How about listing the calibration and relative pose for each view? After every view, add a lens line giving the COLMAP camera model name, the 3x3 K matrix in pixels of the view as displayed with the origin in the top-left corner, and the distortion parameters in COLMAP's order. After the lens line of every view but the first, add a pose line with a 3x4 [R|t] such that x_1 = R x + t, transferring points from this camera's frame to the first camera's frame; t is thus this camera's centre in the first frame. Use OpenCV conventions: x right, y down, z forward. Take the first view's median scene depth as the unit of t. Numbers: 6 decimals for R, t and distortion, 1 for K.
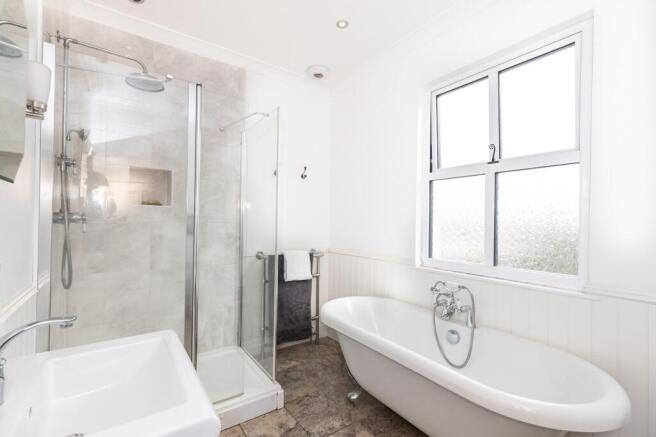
lens RADIAL K [[293.9, 0, 326.8], [0, 293.9, 216.9], [0, 0, 1]] dist [0.010881, -0.001573]
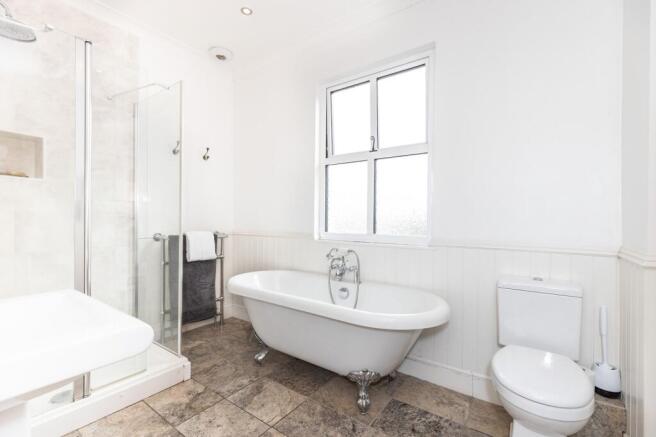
lens RADIAL K [[293.9, 0, 326.1], [0, 293.9, 220.1], [0, 0, 1]] dist [0.010881, -0.001573]
pose [[0.944483, -0.008501, 0.328451, -0.032552], [0.002158, 0.999804, 0.019672, 0.073543], [-0.328553, -0.017871, 0.944316, -0.103830]]
